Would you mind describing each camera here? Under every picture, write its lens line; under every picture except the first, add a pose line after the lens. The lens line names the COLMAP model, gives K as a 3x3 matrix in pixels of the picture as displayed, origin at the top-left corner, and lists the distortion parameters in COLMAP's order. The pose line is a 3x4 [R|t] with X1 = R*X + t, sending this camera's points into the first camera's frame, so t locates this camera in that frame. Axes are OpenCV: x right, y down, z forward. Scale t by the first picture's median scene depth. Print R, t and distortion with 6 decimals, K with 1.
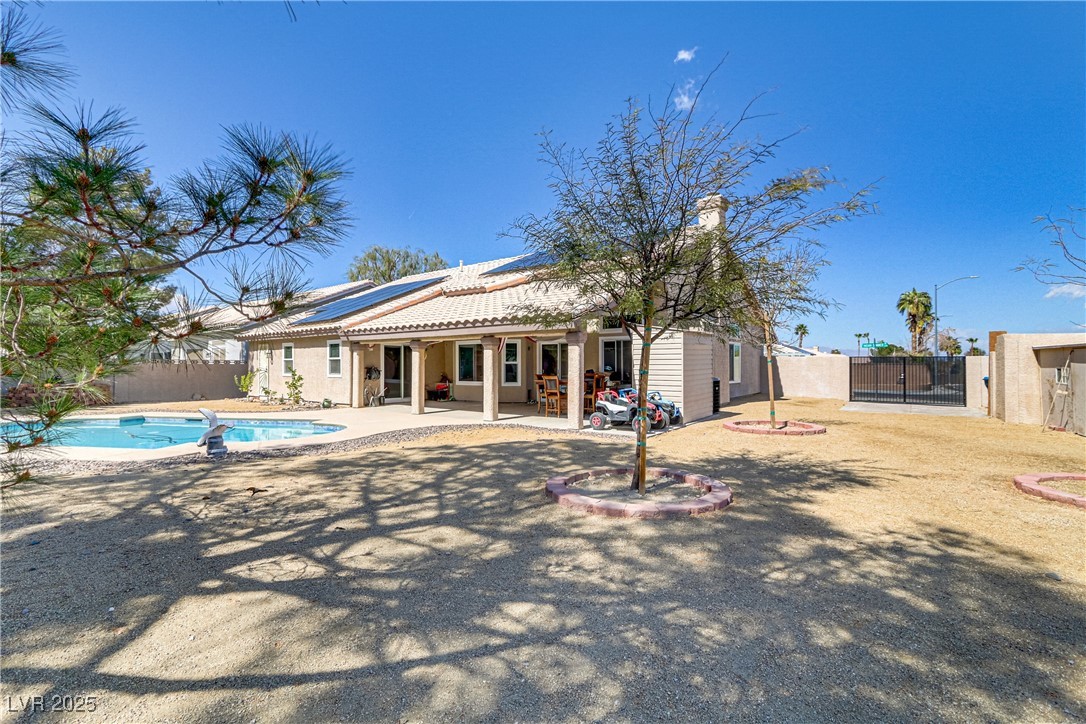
lens RADIAL K [[492.0, 0, 546.1], [0, 492.0, 364.2], [0, 0, 1]] dist [-0.021189, -0.000103]
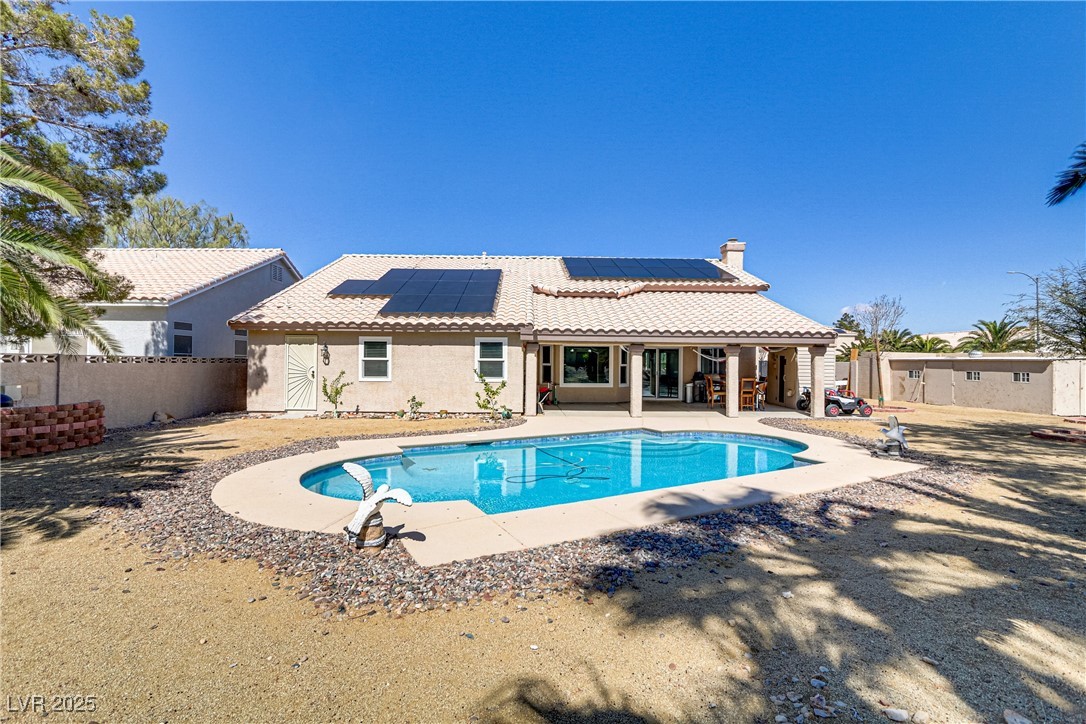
lens RADIAL K [[492.0, 0, 536.6], [0, 492.0, 360.1], [0, 0, 1]] dist [-0.021189, -0.000103]
pose [[0.778133, 0.009663, 0.628025, -0.916558], [-0.011036, 0.999938, -0.001712, -0.010352], [-0.628003, -0.005599, 0.778191, 0.298863]]
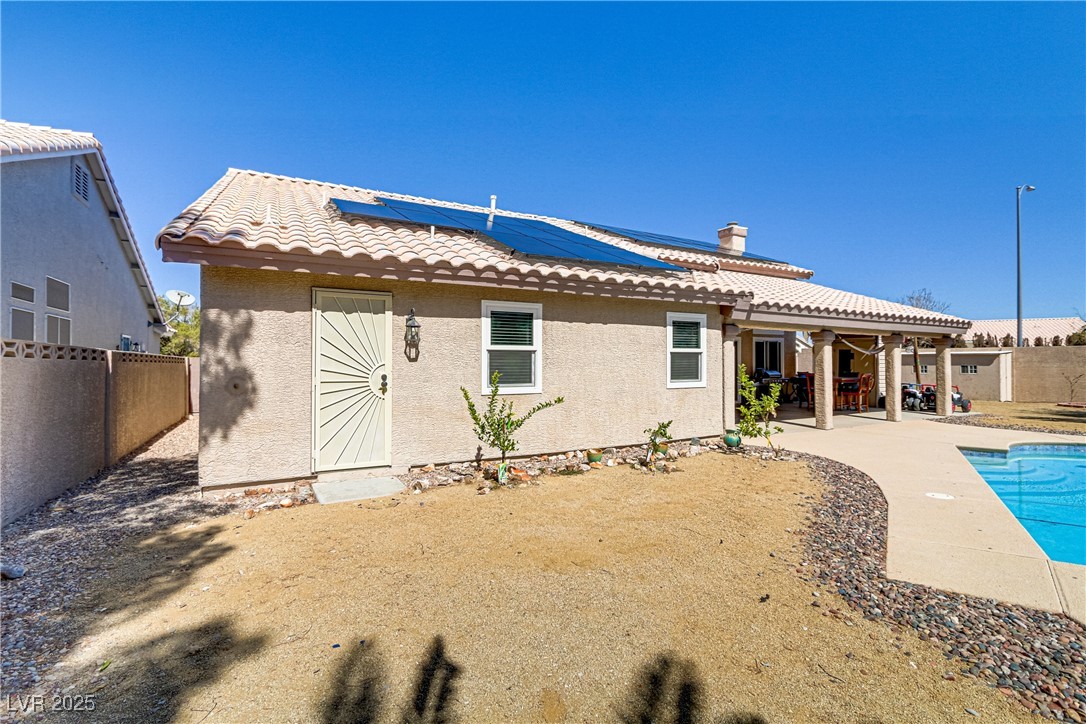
lens RADIAL K [[492.0, 0, 542.0], [0, 492.0, 361.1], [0, 0, 1]] dist [-0.021189, -0.000103]
pose [[0.412377, 0.005416, 0.910997, -0.968044], [-0.002345, 0.999985, -0.004883, 0.002215], [-0.911010, -0.000123, 0.412384, 0.943060]]
